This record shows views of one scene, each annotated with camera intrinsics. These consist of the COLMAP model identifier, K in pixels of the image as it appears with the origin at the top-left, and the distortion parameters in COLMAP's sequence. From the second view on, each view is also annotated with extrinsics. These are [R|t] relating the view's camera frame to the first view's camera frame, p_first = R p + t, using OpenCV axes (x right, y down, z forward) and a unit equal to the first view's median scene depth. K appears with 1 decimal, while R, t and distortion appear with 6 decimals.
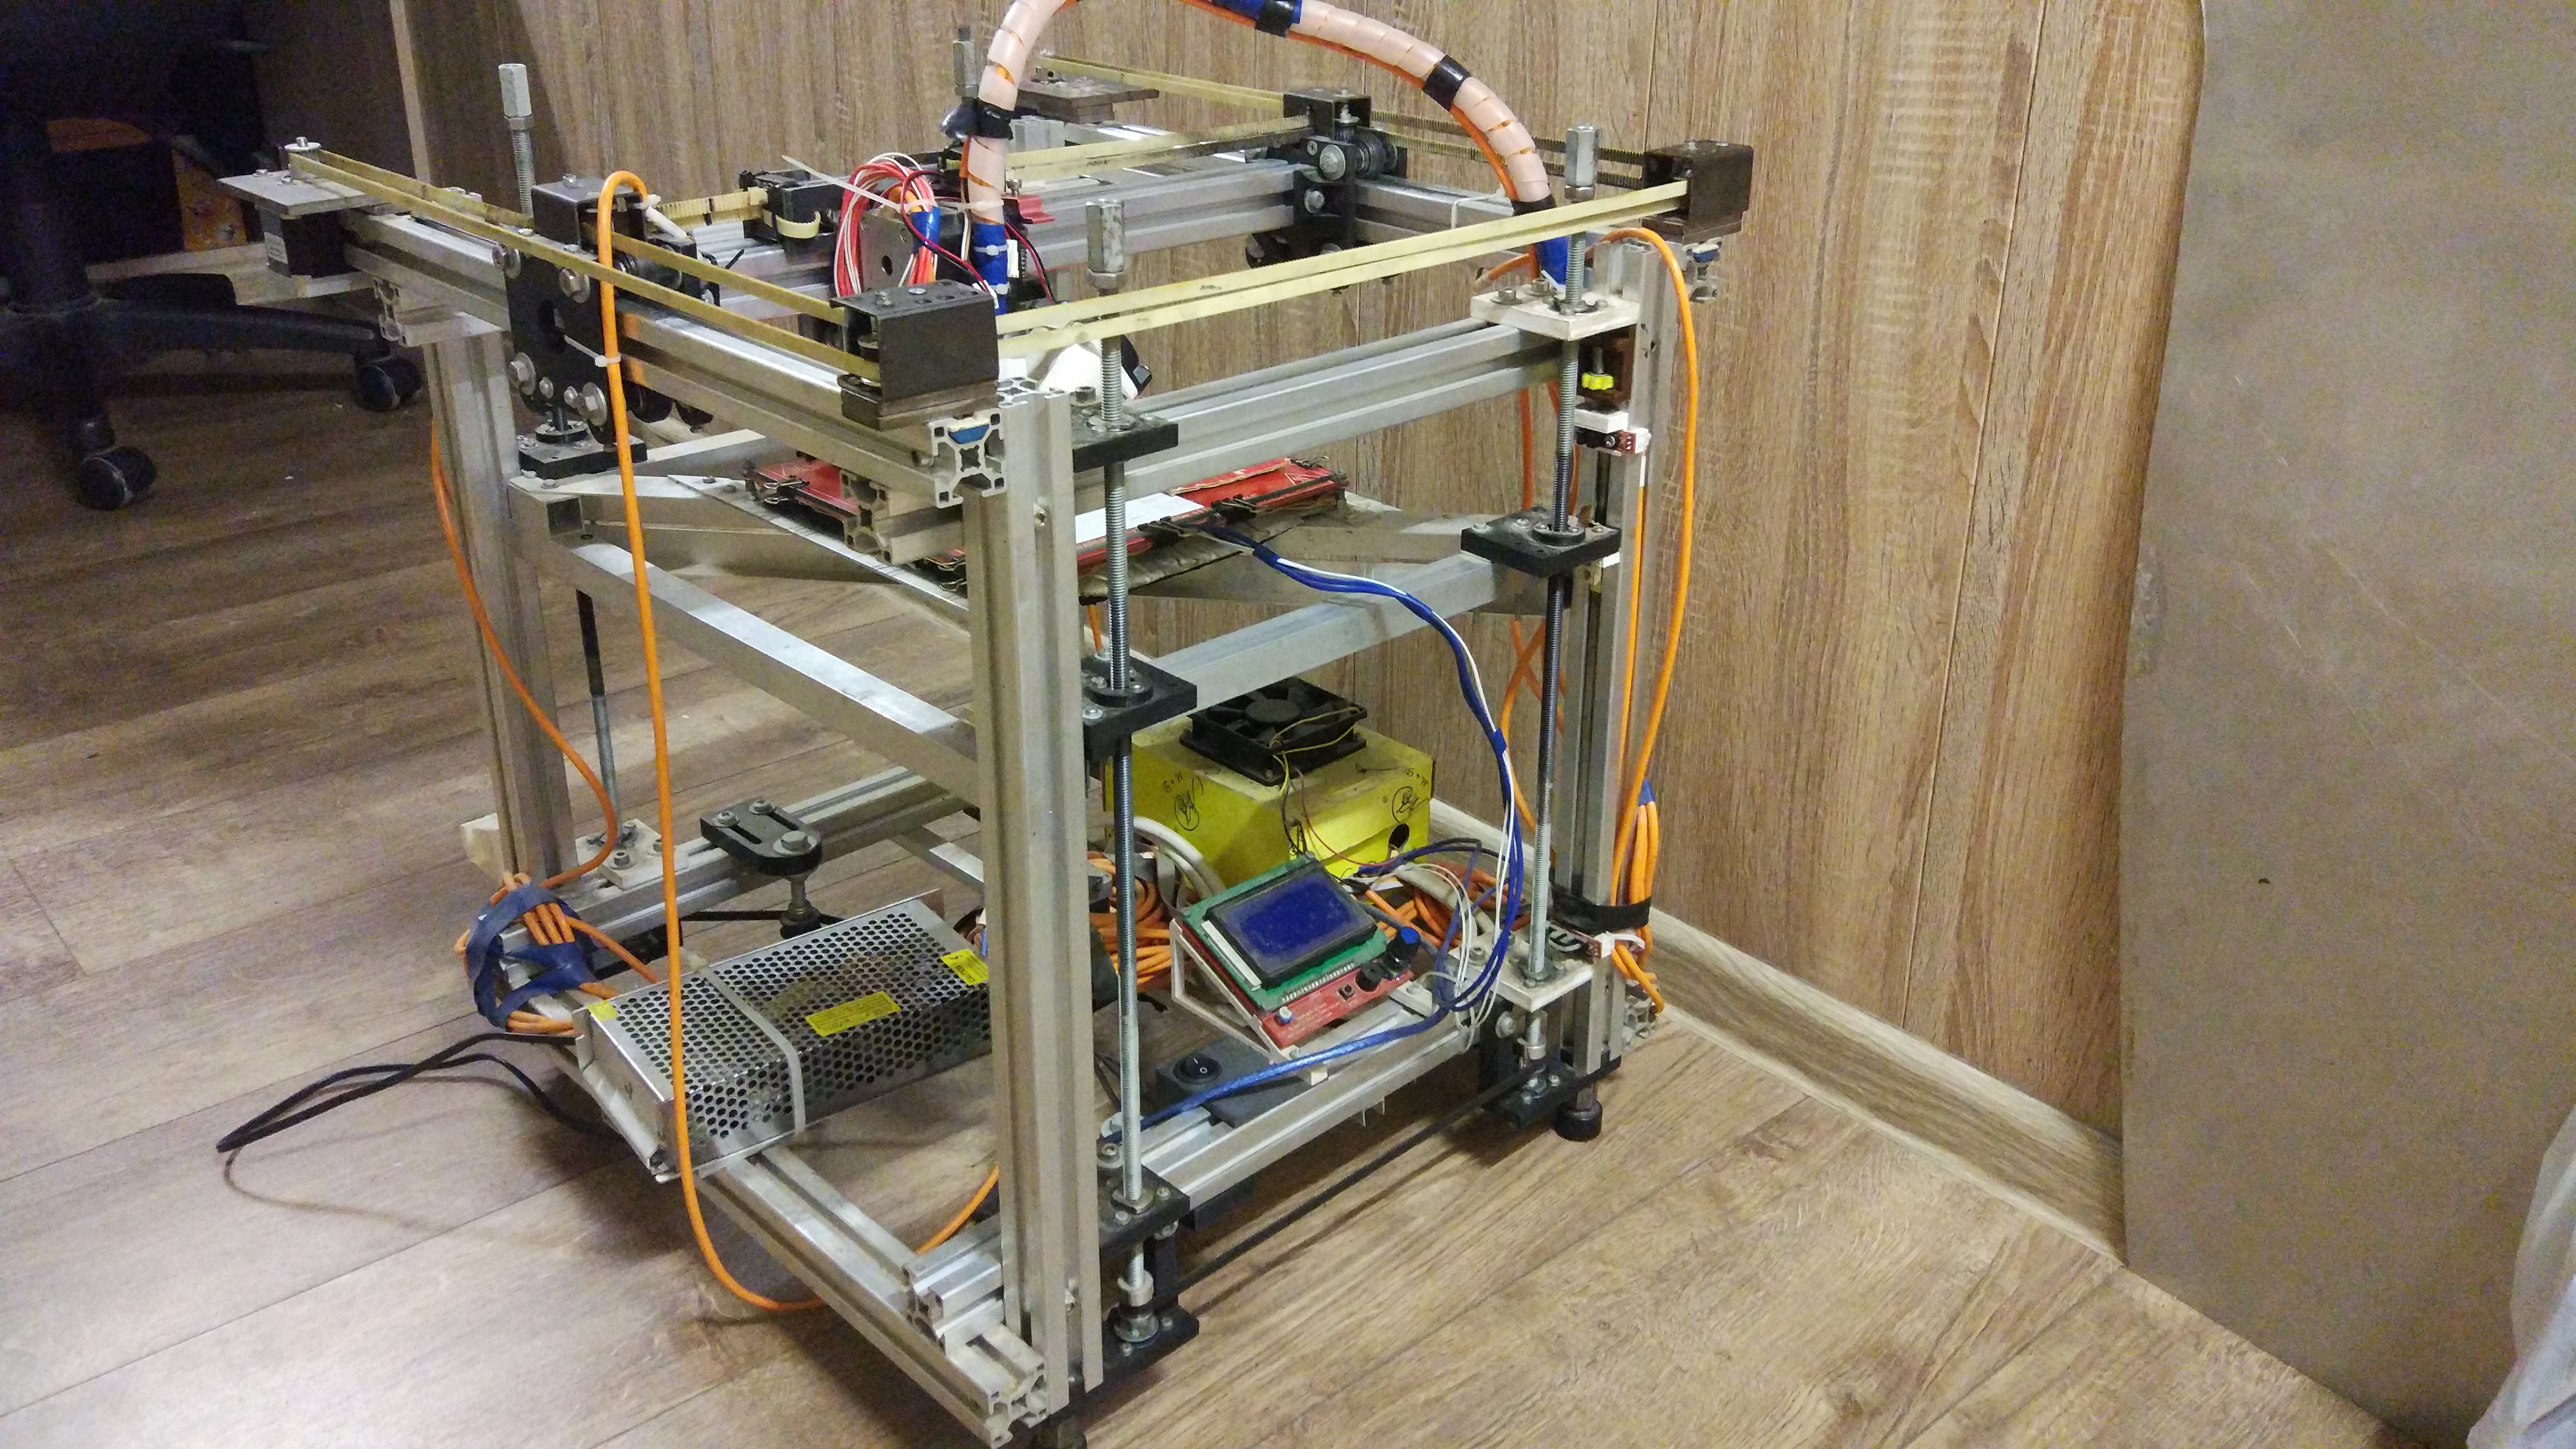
lens RADIAL K [[2148.9, 0, 1297.7], [0, 2148.9, 655.6], [0, 0, 1]] dist [0.054775, -0.114668]
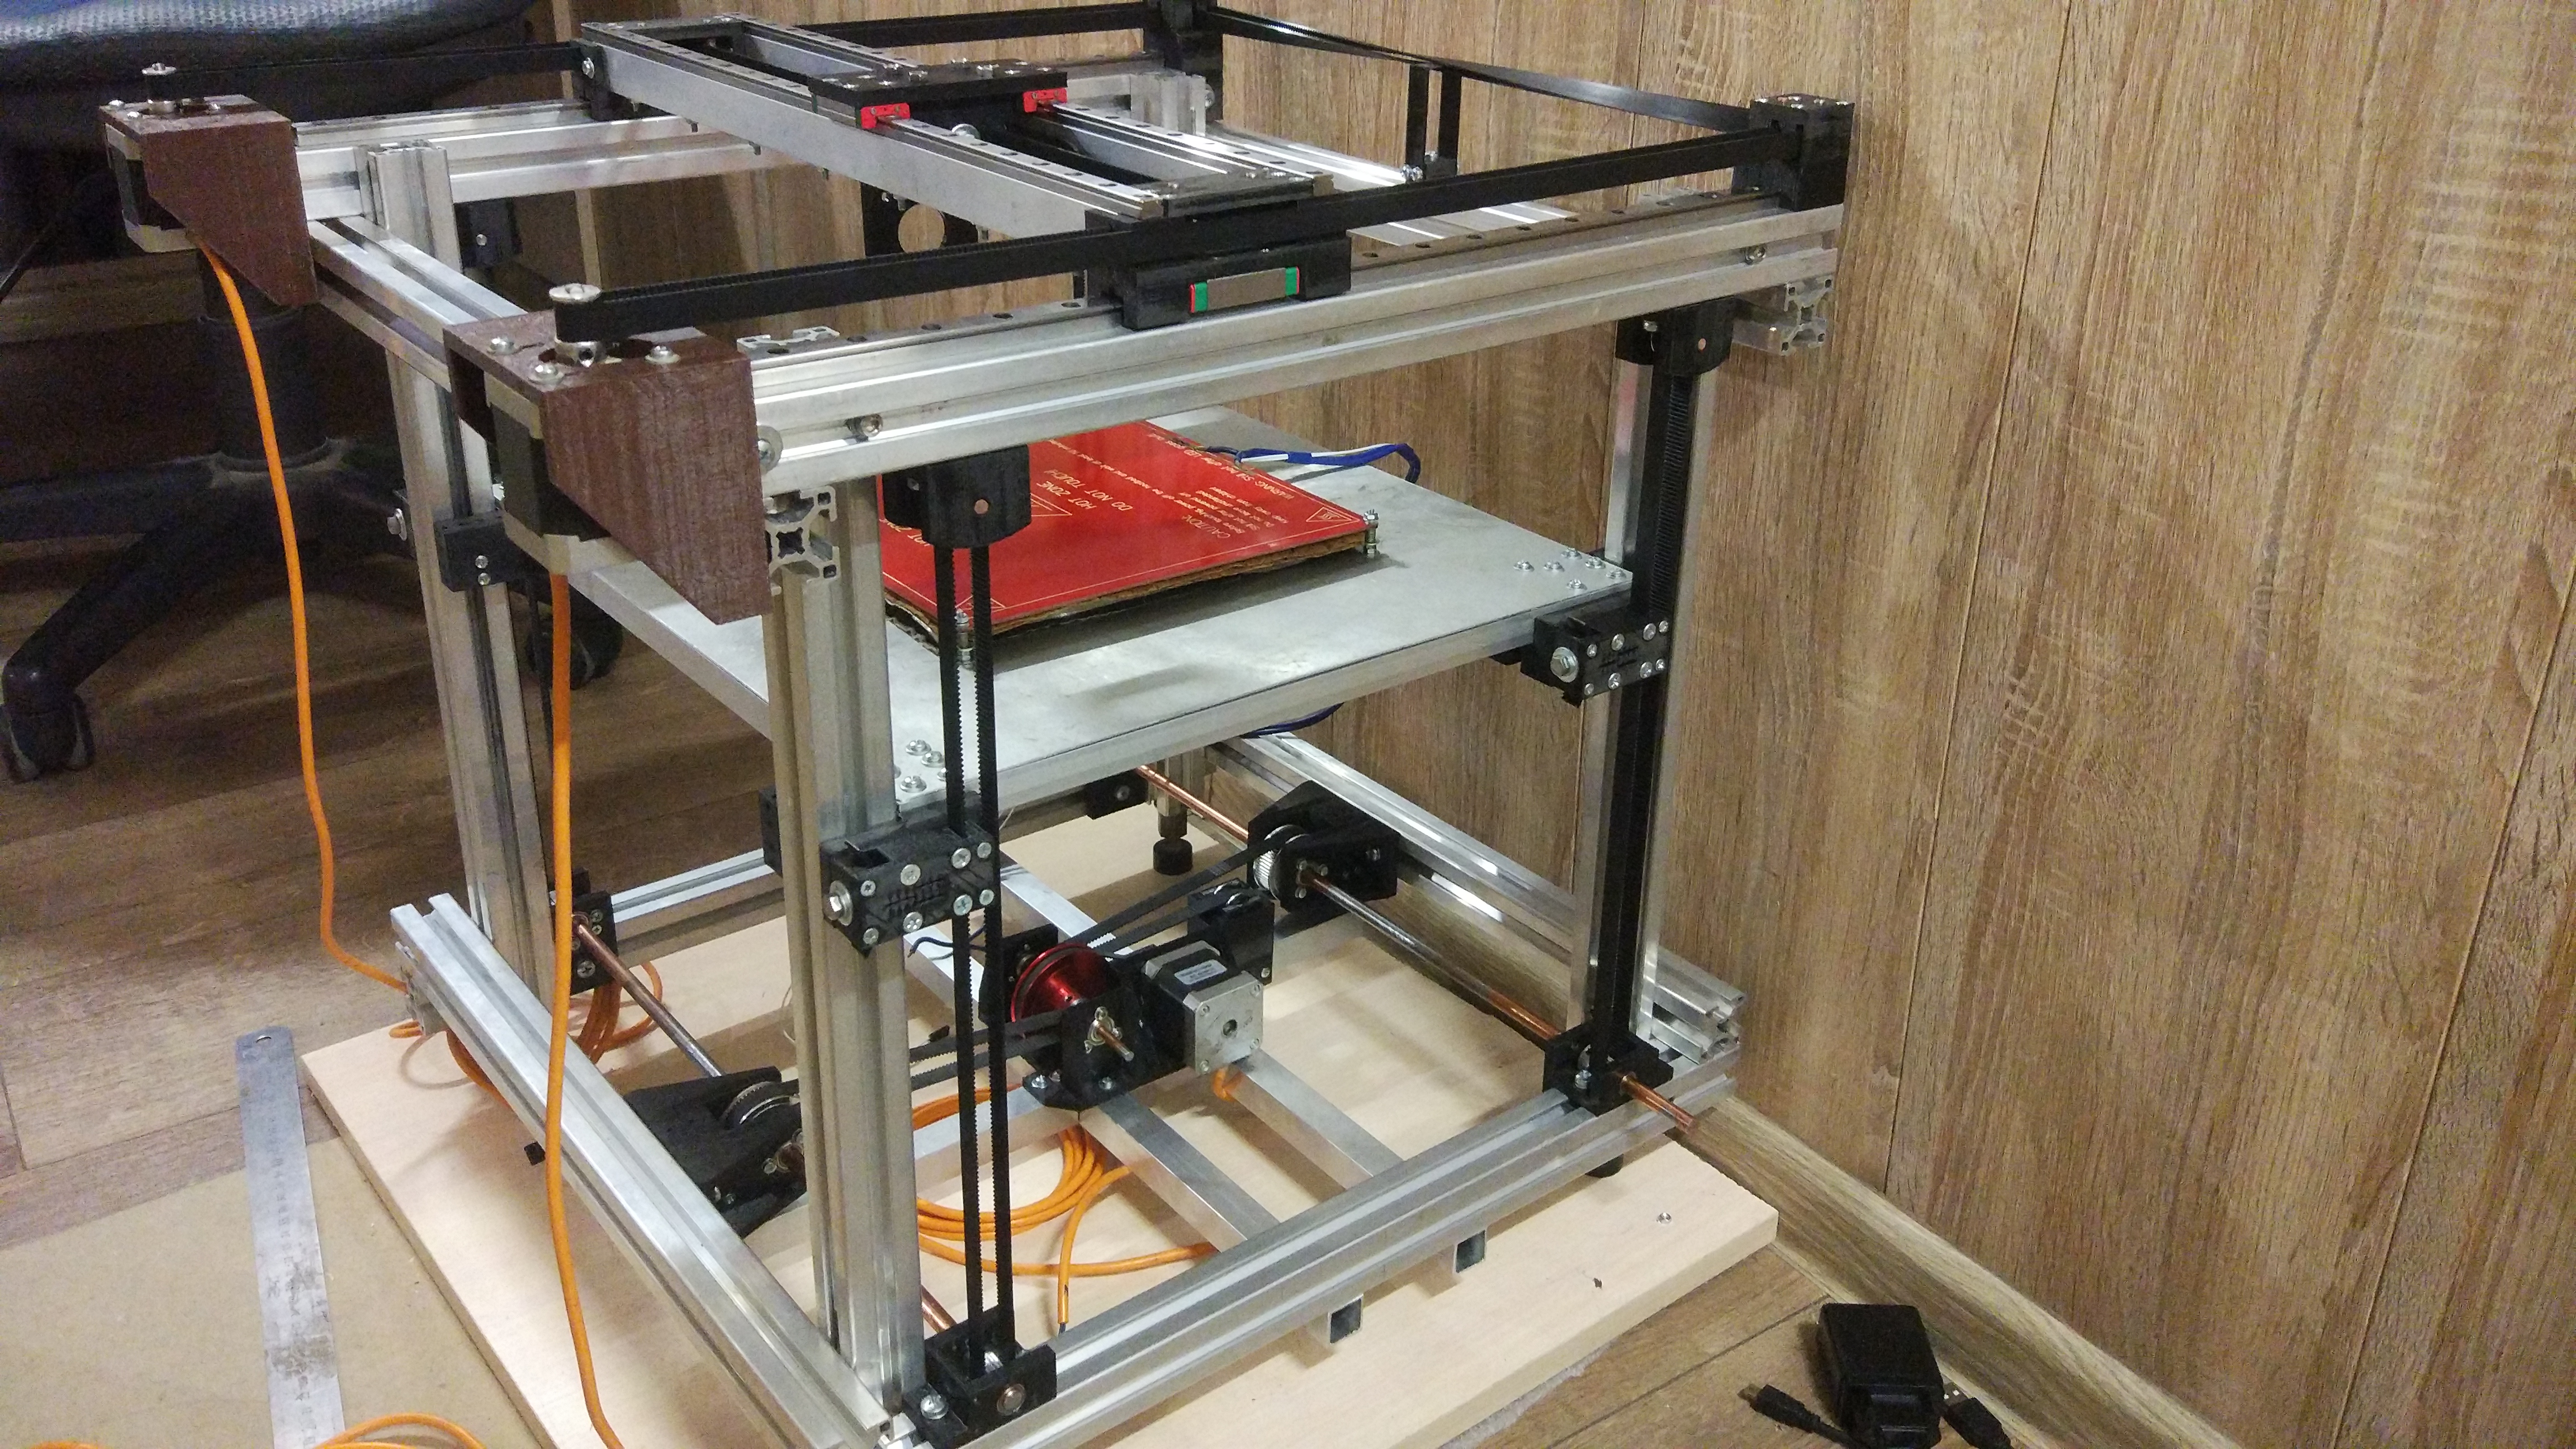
lens RADIAL K [[2148.9, 0, 1277.6], [0, 2148.9, 643.9], [0, 0, 1]] dist [0.054775, -0.114668]
pose [[0.992514, 0.053795, -0.109641, -0.000665], [-0.052282, 0.998494, 0.016629, -0.113900], [0.110371, -0.010772, 0.993832, 0.278049]]
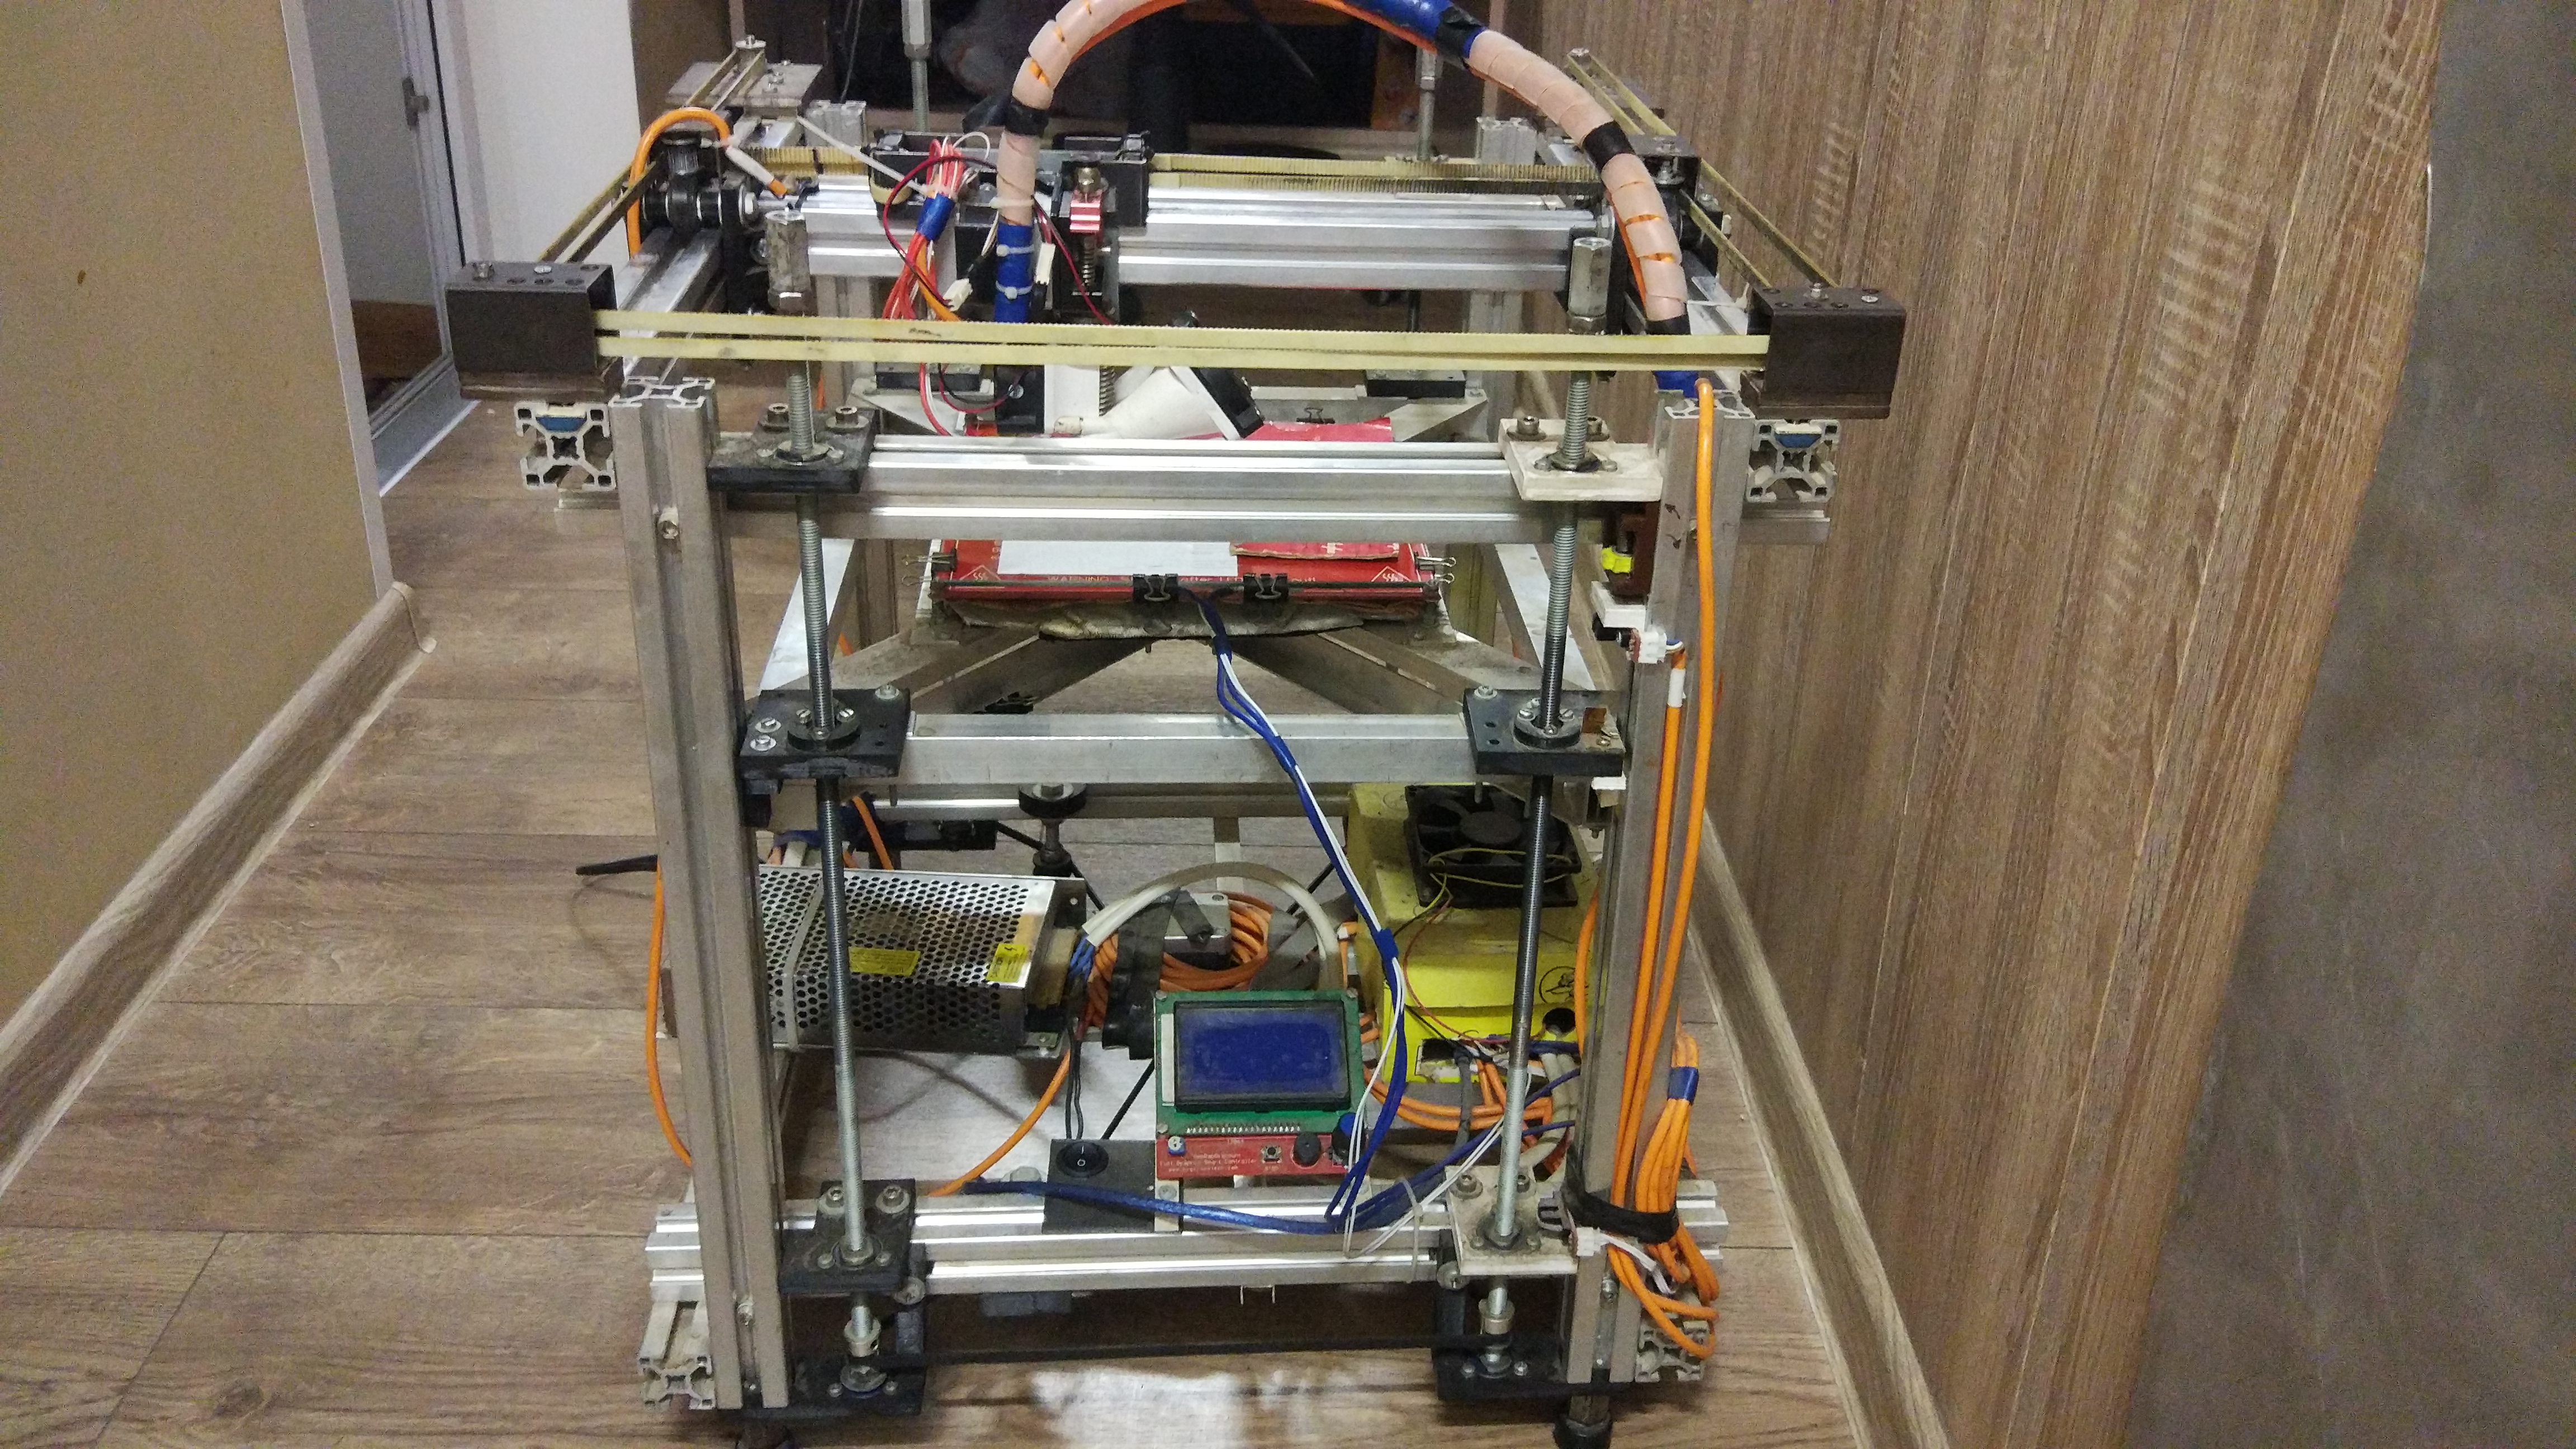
lens RADIAL K [[2148.9, 0, 1330.7], [0, 2148.9, 618.1], [0, 0, 1]] dist [0.054775, -0.114668]
pose [[0.762478, 0.287696, -0.579533, 0.486180], [-0.278238, 0.954450, 0.107745, -0.152196], [0.584133, 0.079095, 0.807795, 0.288707]]
